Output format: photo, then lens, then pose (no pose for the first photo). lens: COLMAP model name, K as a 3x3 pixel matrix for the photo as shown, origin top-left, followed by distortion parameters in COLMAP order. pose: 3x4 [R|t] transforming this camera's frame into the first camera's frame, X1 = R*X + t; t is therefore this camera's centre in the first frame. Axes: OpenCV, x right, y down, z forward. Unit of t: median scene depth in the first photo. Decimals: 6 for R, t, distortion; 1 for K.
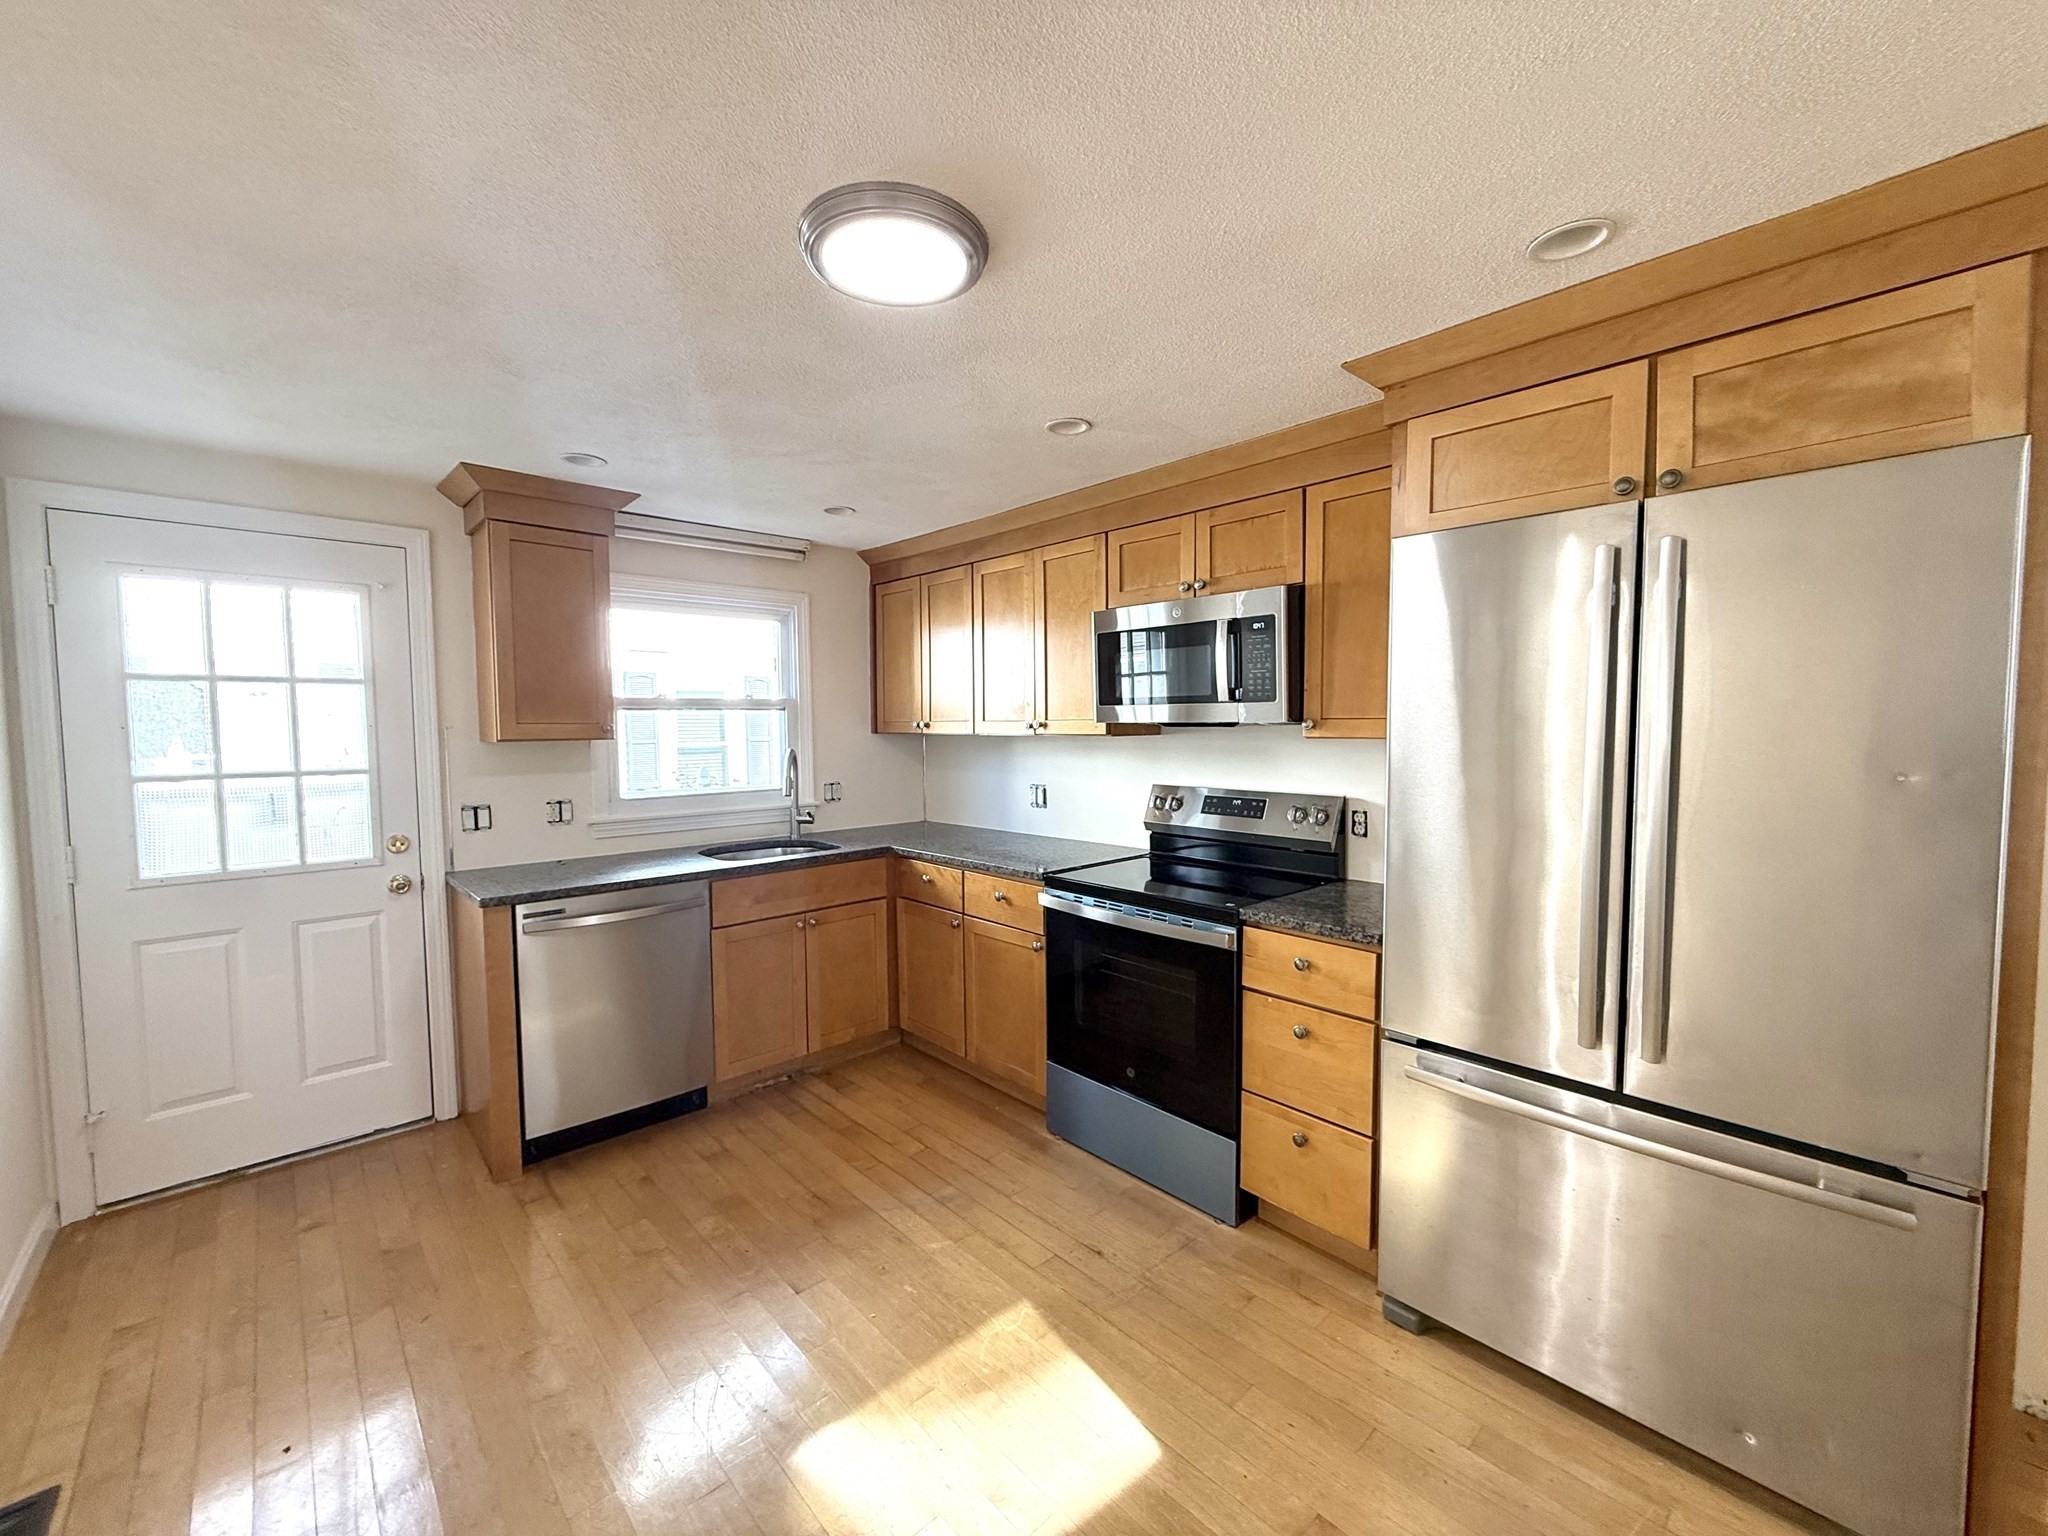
lens RADIAL K [[815.0, 0, 1020.7], [0, 815.0, 766.2], [0, 0, 1]] dist [-0.000958, -0.000015]
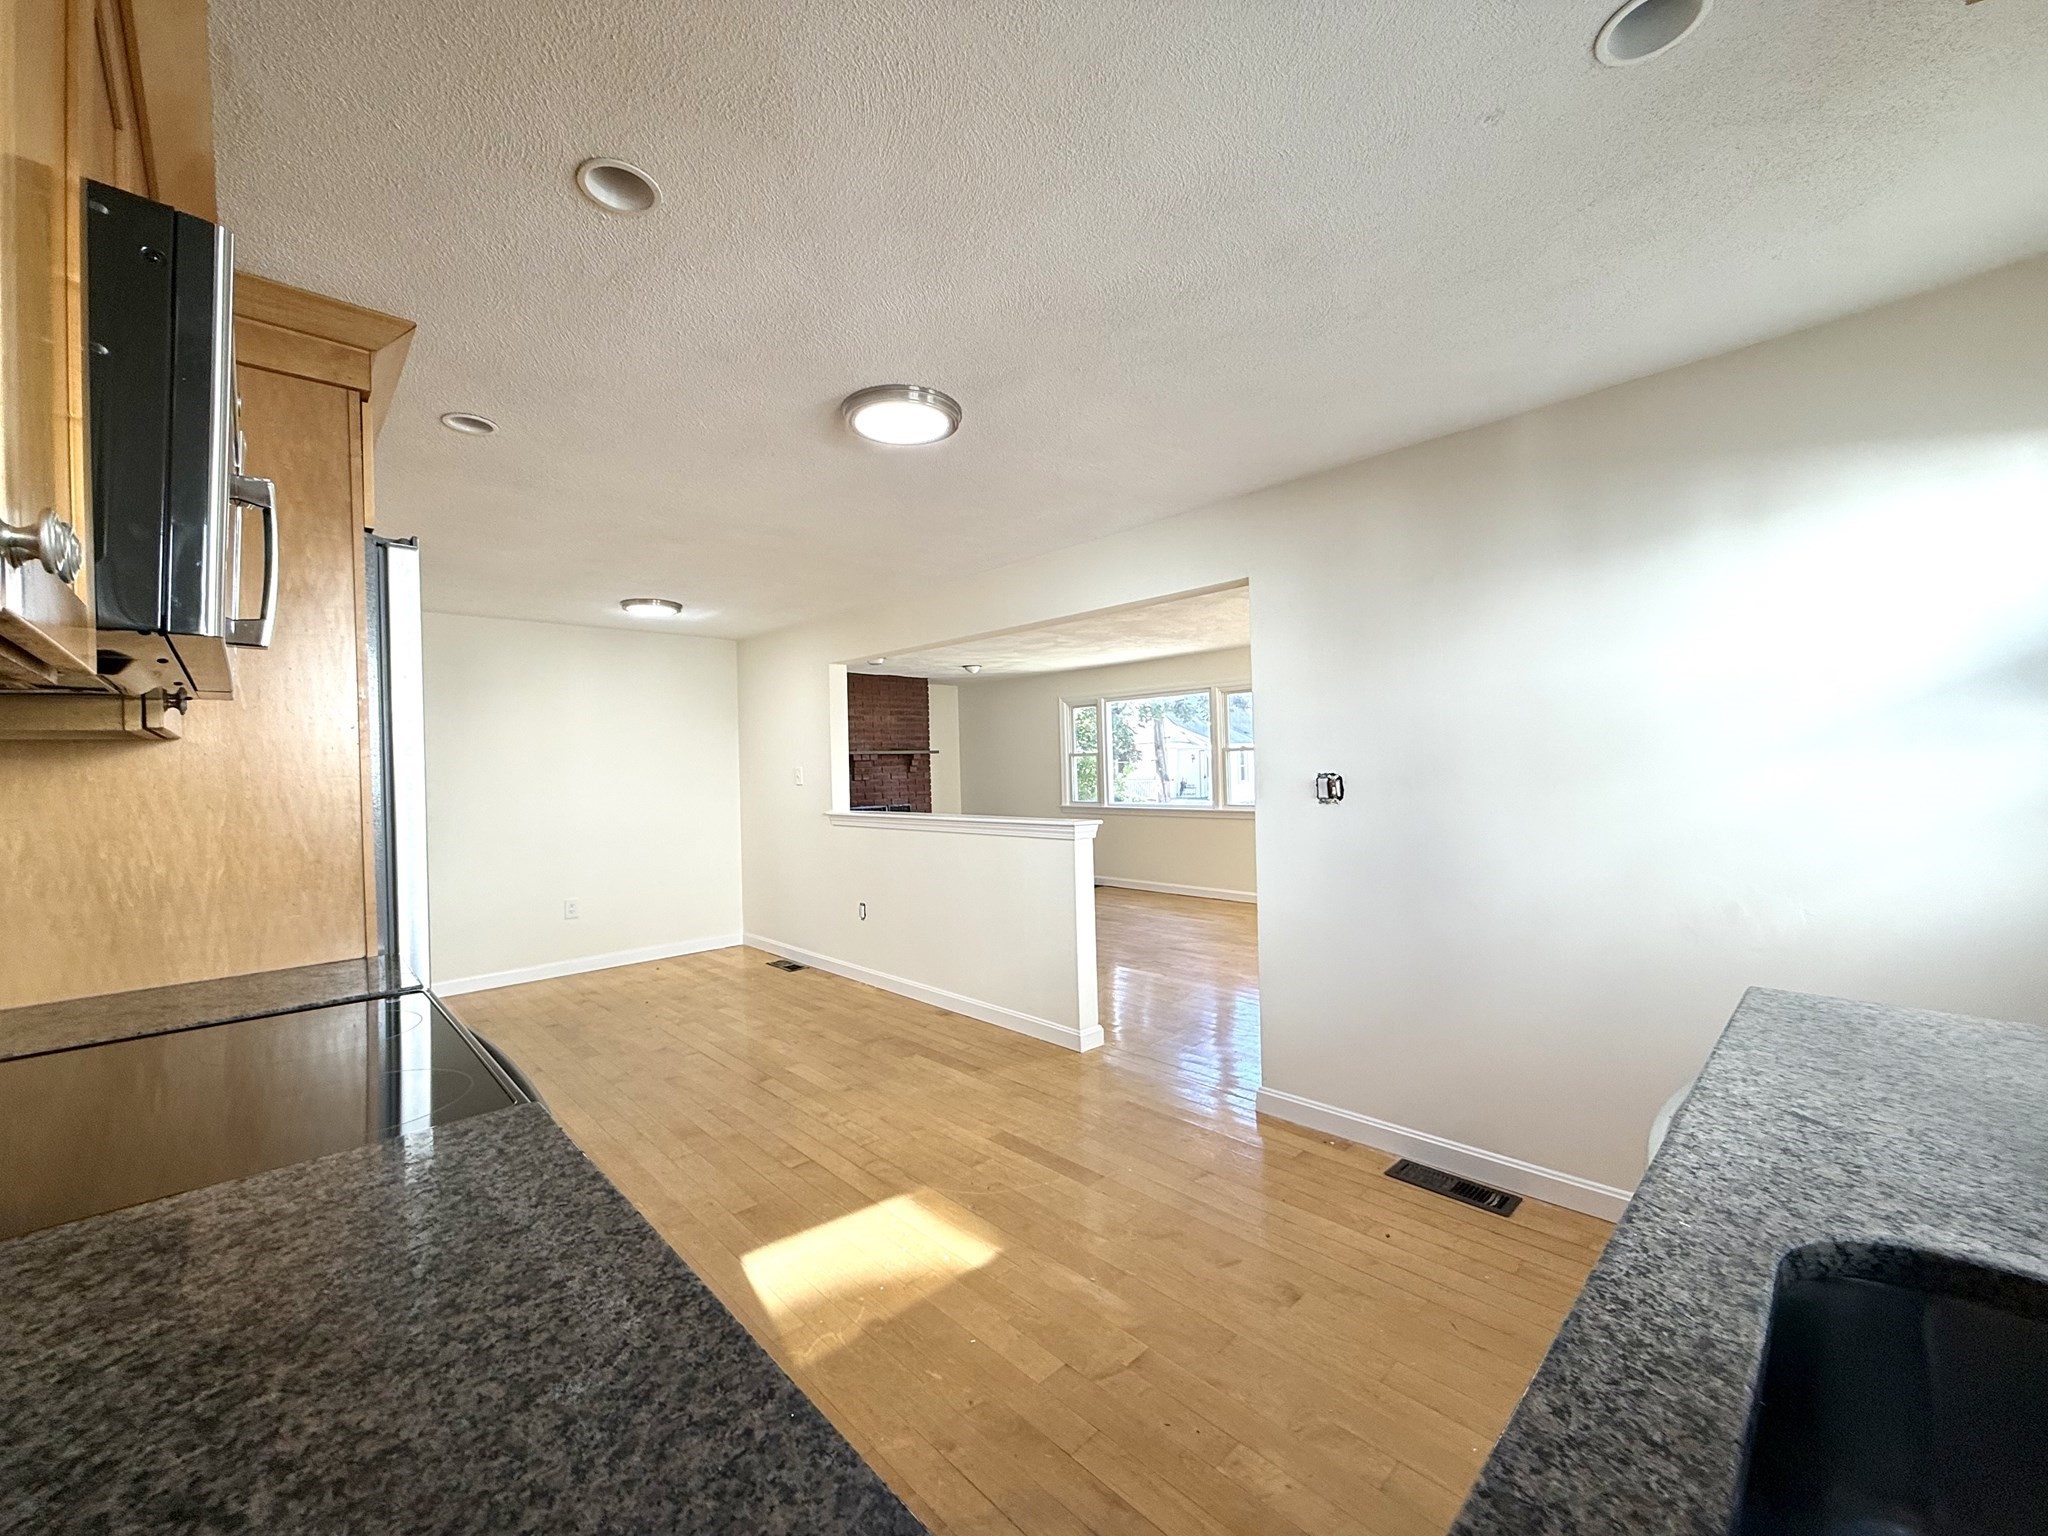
lens RADIAL K [[815.0, 0, 1020.7], [0, 815.0, 766.2], [0, 0, 1]] dist [-0.000958, -0.000015]
pose [[-0.999353, 0.032997, -0.014338, -0.176483], [0.032219, 0.998155, 0.051468, -0.017624], [0.016010, 0.050973, -0.998572, 1.356062]]
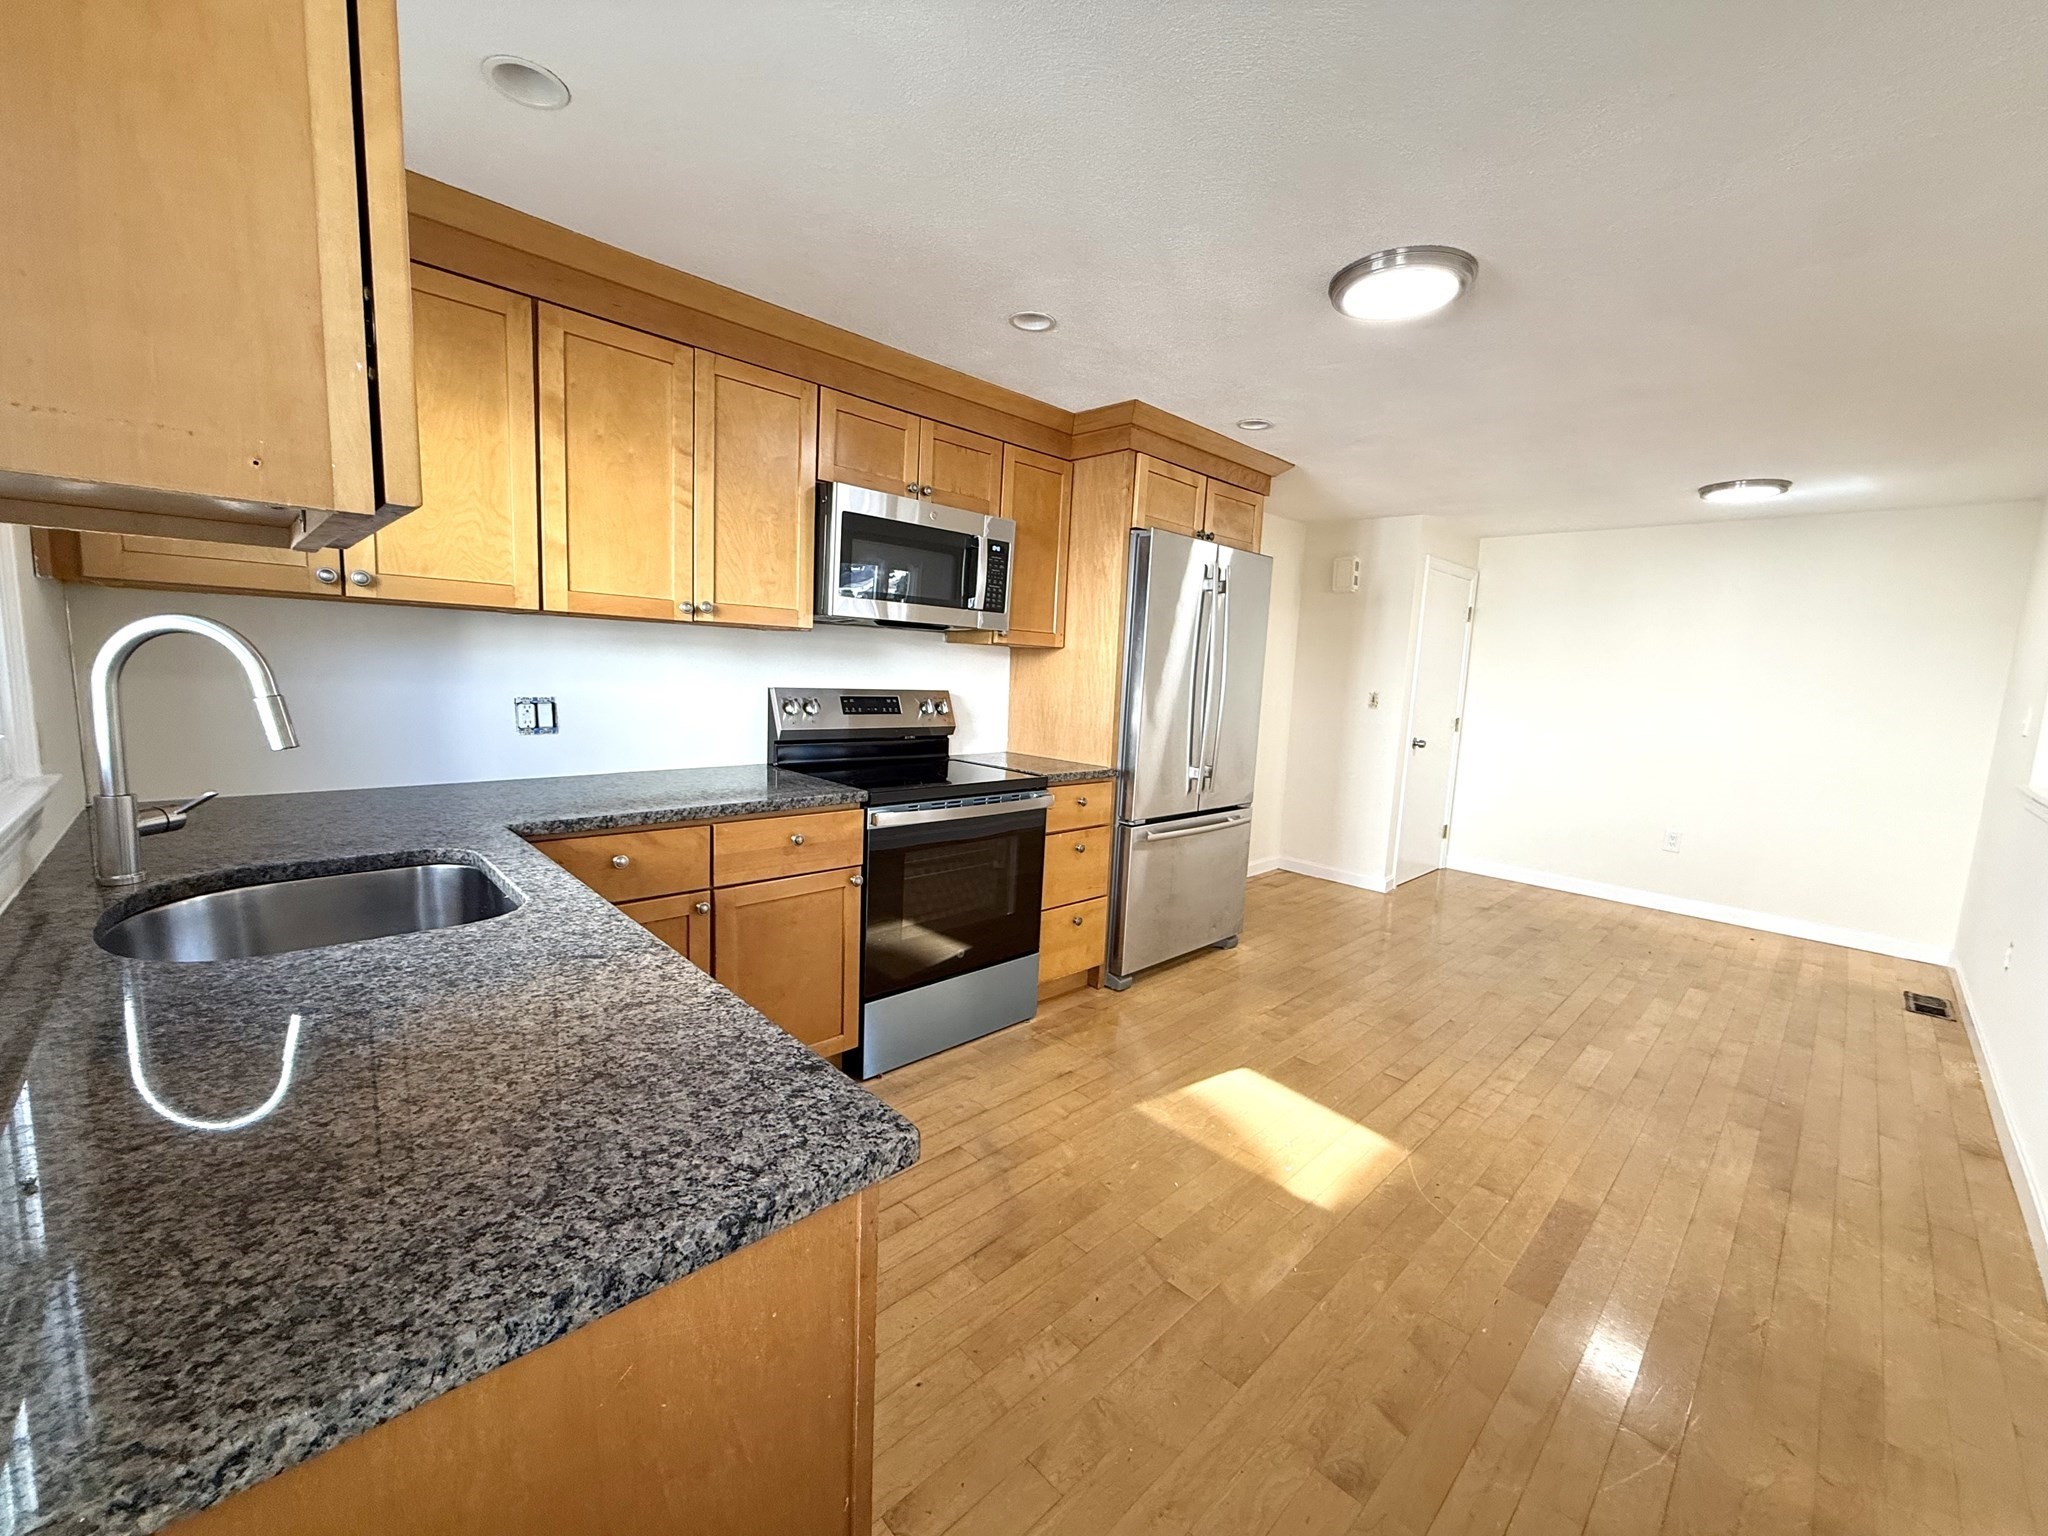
lens RADIAL K [[813.7, 0, 1018.6], [0, 813.7, 767.2], [0, 0, 1]] dist [-0.002162, 0.000170]
pose [[-0.019238, -0.120217, 0.992561, -0.834511], [0.006652, 0.992708, 0.120363, 0.004403], [-0.999793, 0.008918, -0.018298, 0.875079]]
